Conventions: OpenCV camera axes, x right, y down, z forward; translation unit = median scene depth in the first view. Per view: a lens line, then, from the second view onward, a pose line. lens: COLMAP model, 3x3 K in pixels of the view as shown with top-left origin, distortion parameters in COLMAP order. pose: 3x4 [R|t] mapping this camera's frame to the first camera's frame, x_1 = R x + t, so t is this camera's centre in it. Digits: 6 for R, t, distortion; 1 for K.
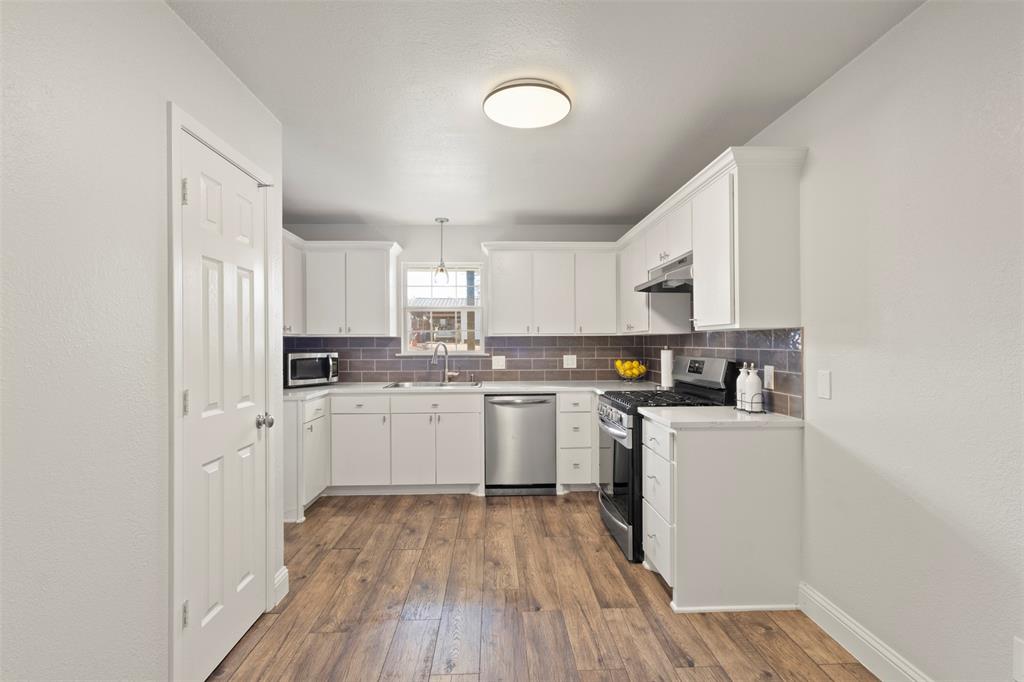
lens RADIAL K [[471.3, 0, 509.7], [0, 471.3, 338.7], [0, 0, 1]] dist [-0.003747, -0.000676]
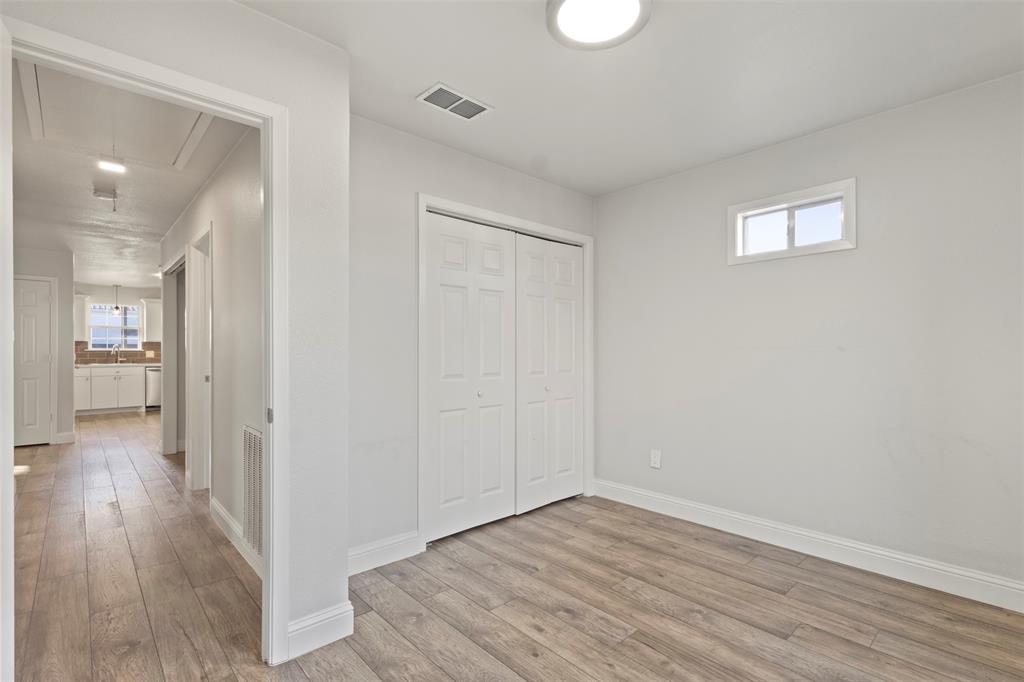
lens RADIAL K [[471.3, 0, 509.2], [0, 471.3, 340.1], [0, 0, 1]] dist [-0.003747, -0.000676]
pose [[0.732151, 0.024455, 0.680703, -0.280372], [-0.011520, 0.999657, -0.023523, 0.018855], [-0.681045, 0.009380, 0.732182, -1.639027]]
